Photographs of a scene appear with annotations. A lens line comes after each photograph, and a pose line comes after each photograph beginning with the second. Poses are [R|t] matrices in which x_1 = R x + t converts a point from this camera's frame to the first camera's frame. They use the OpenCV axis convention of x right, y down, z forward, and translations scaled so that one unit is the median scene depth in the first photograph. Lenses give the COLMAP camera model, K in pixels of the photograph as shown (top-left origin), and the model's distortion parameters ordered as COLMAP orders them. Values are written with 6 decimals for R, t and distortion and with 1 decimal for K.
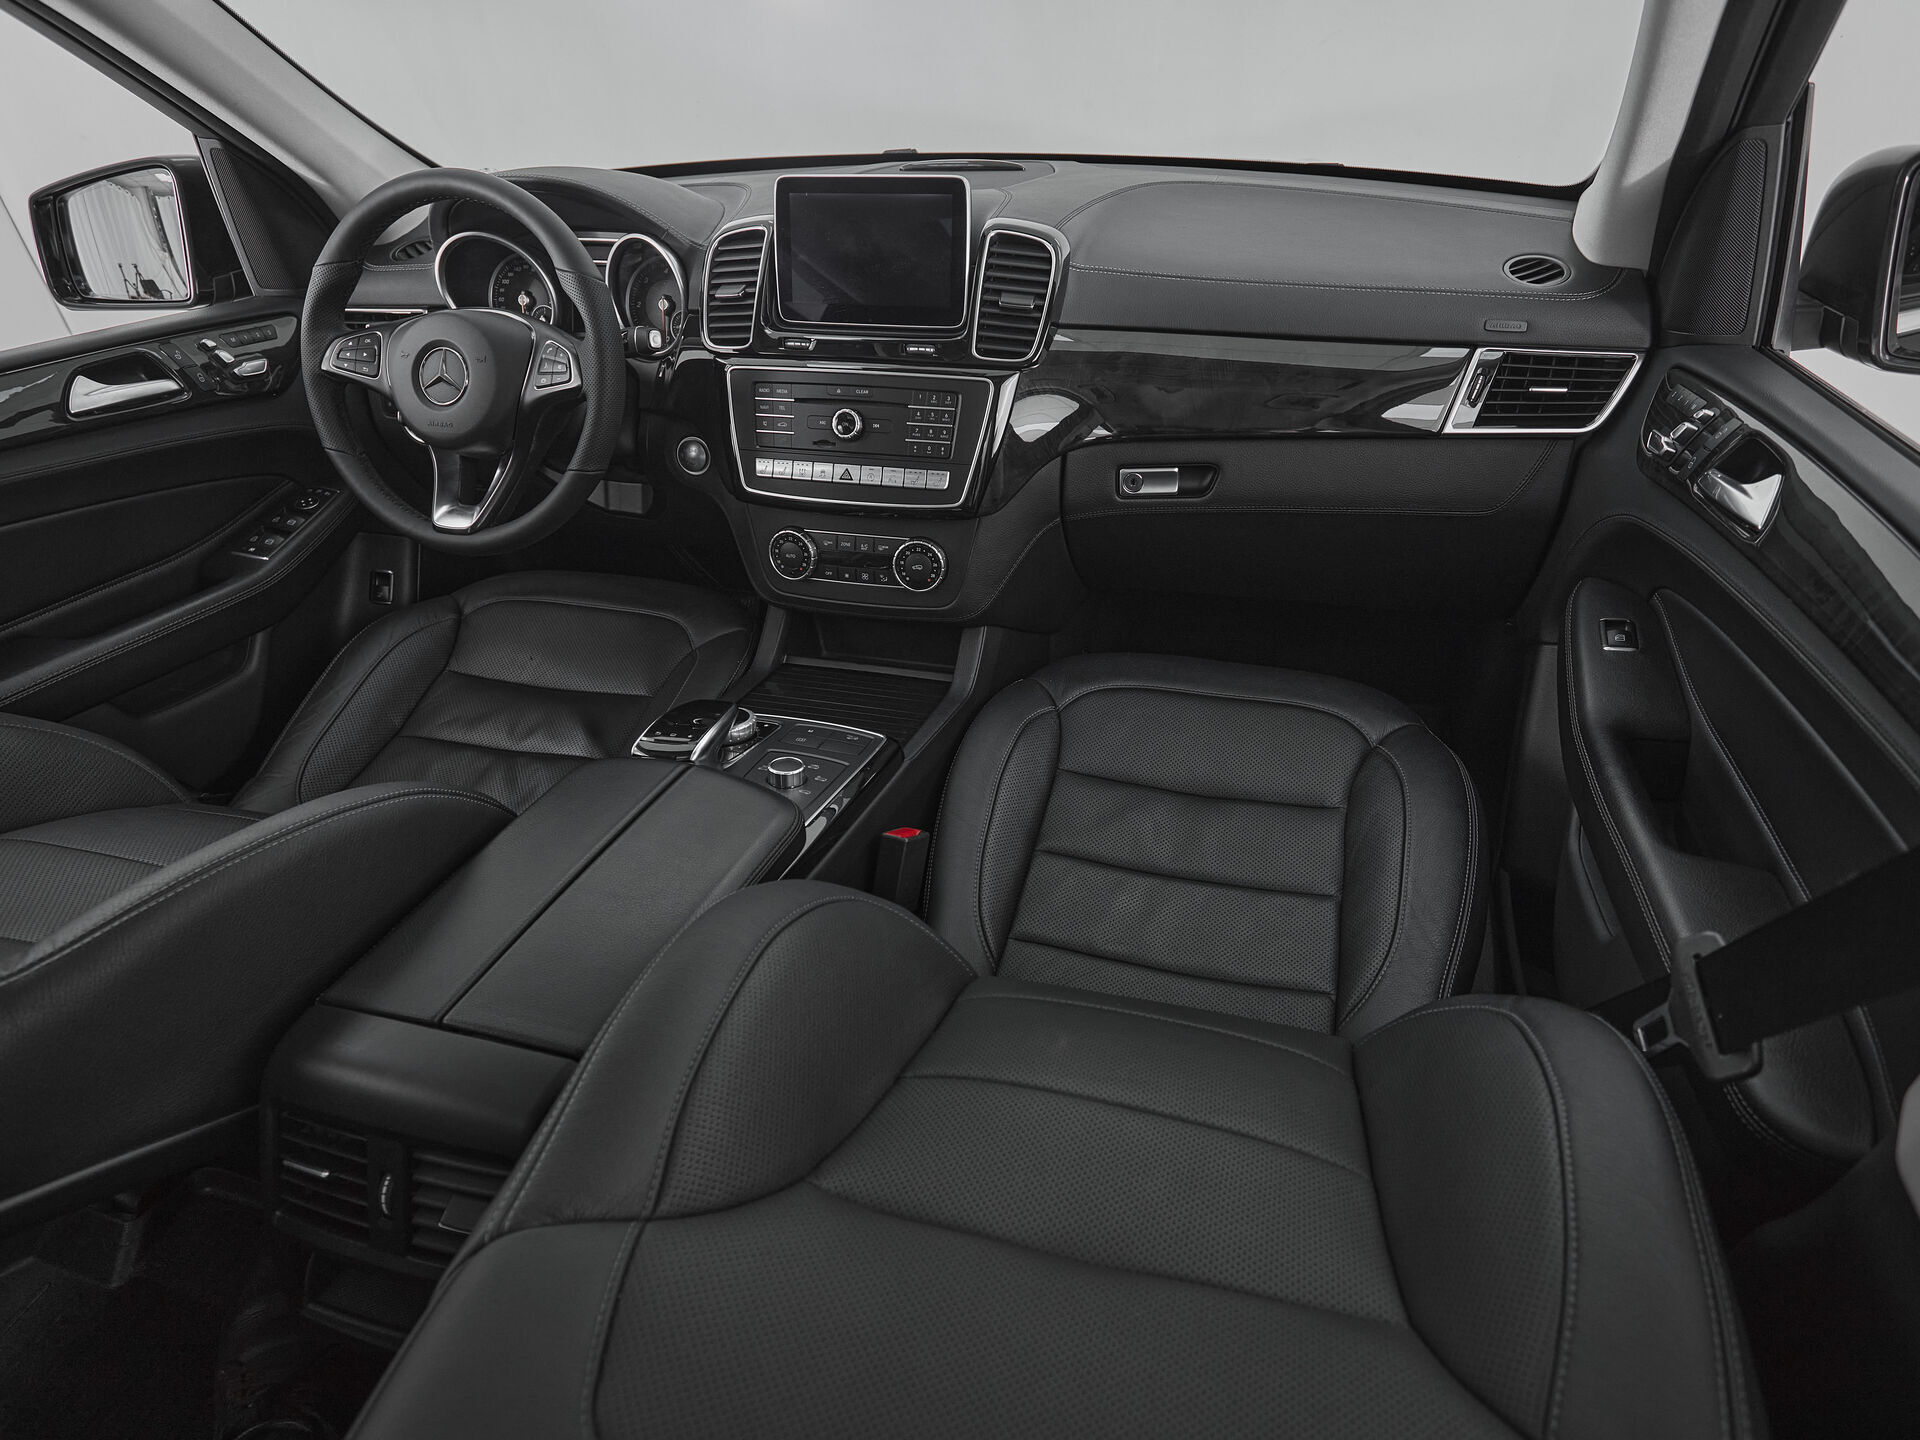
lens RADIAL K [[1095.6, 0, 988.2], [0, 1095.6, 732.3], [0, 0, 1]] dist [0.000023, -0.001767]
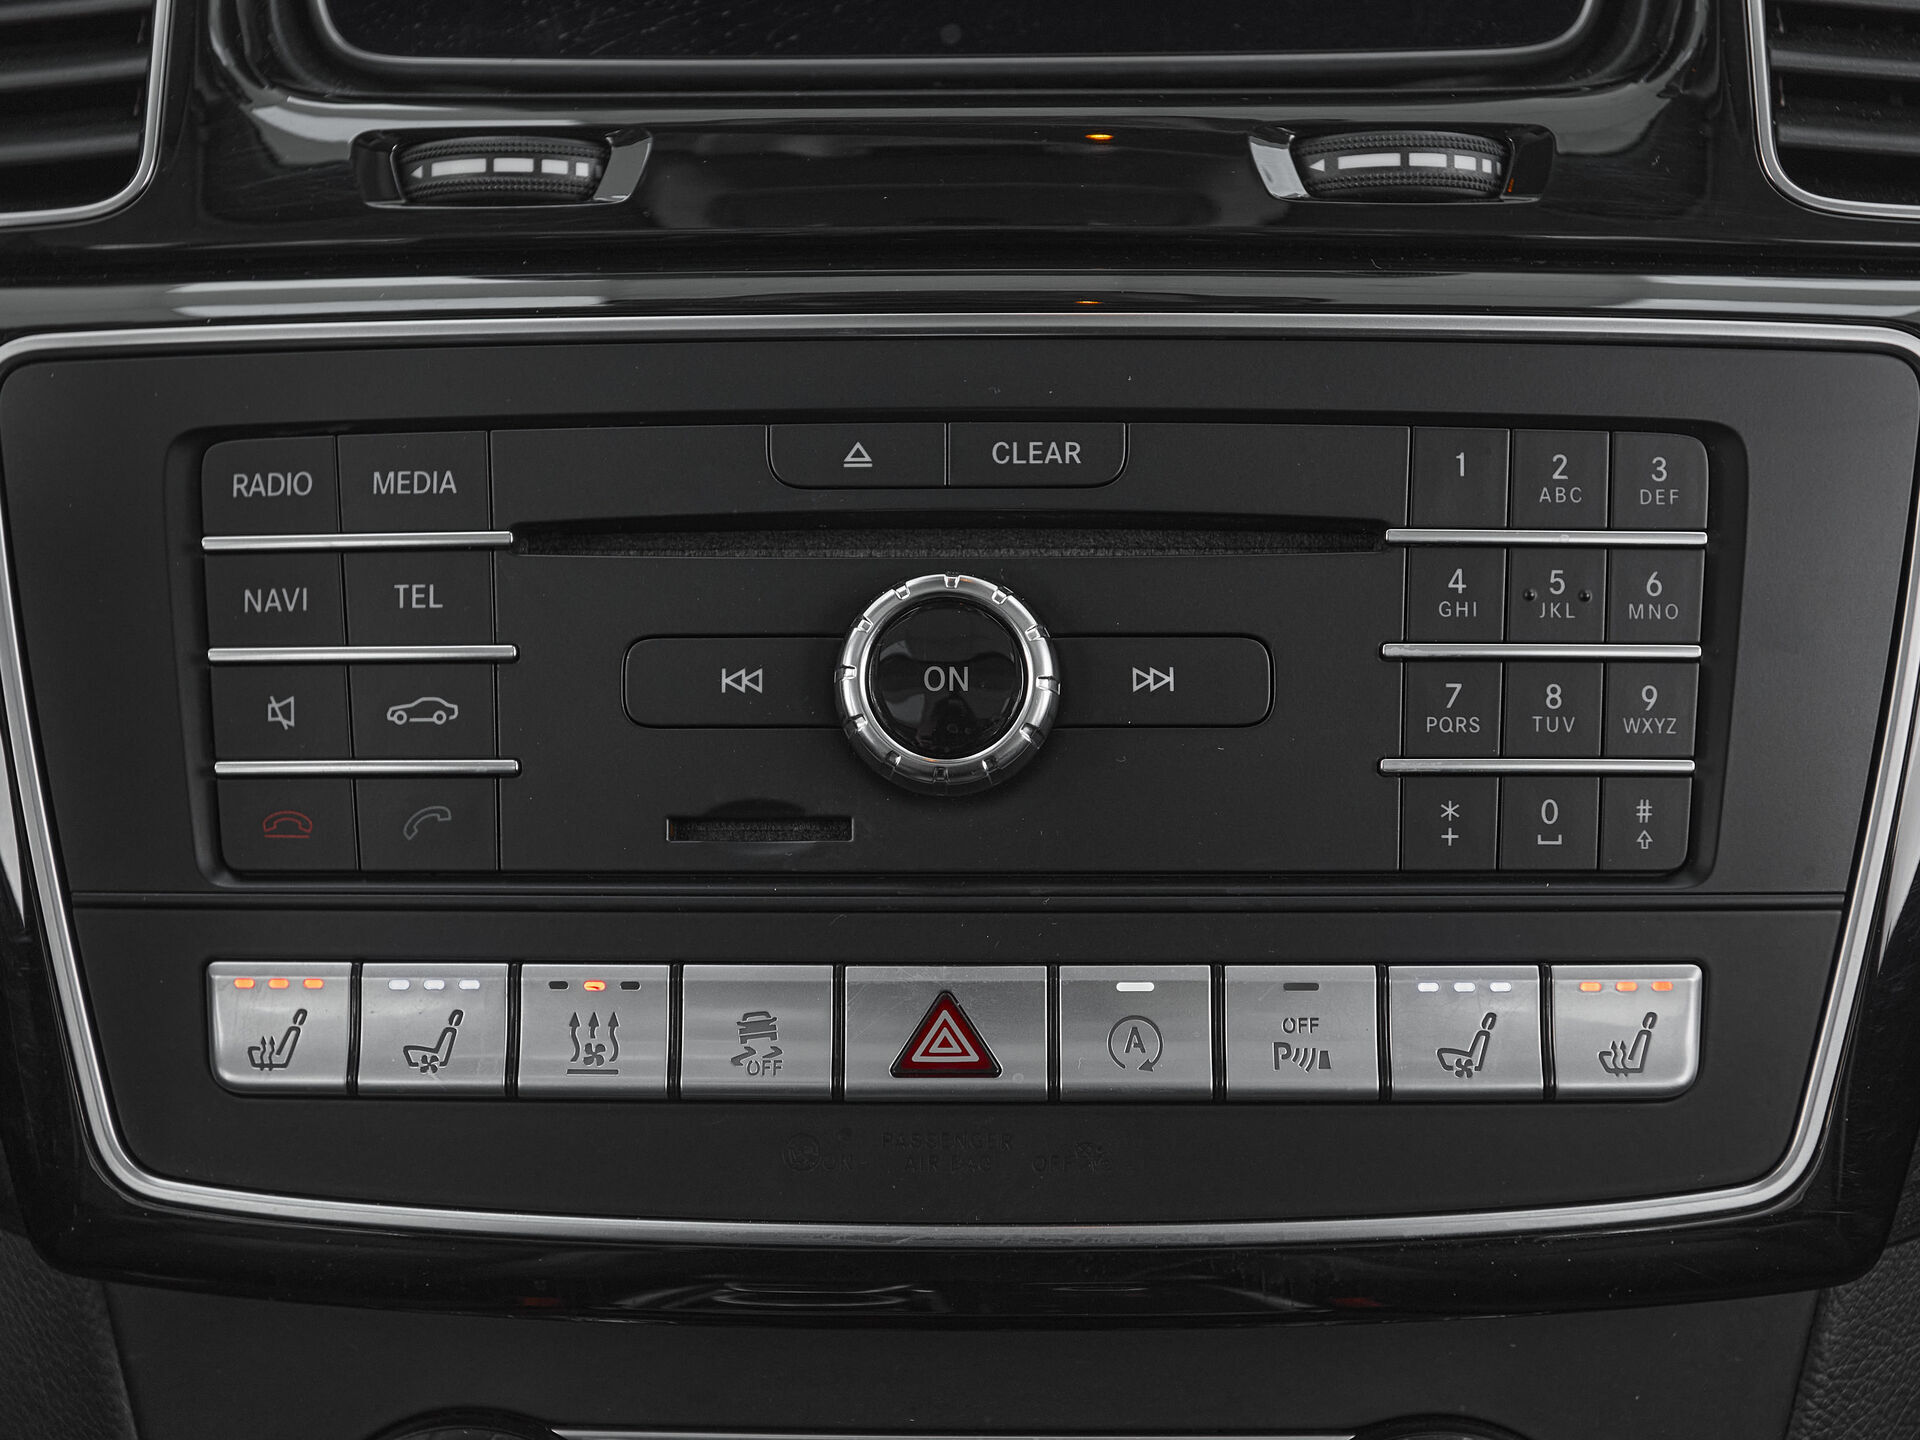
lens RADIAL K [[2885.3, 0, 946.6], [0, 2885.3, 788.3], [0, 0, 1]] dist [0.010114, 0.169556]
pose [[0.971967, -0.055638, 0.228438, -0.206533], [0.114011, 0.961255, -0.250977, -0.172092], [-0.205624, 0.269986, 0.940652, 0.644262]]
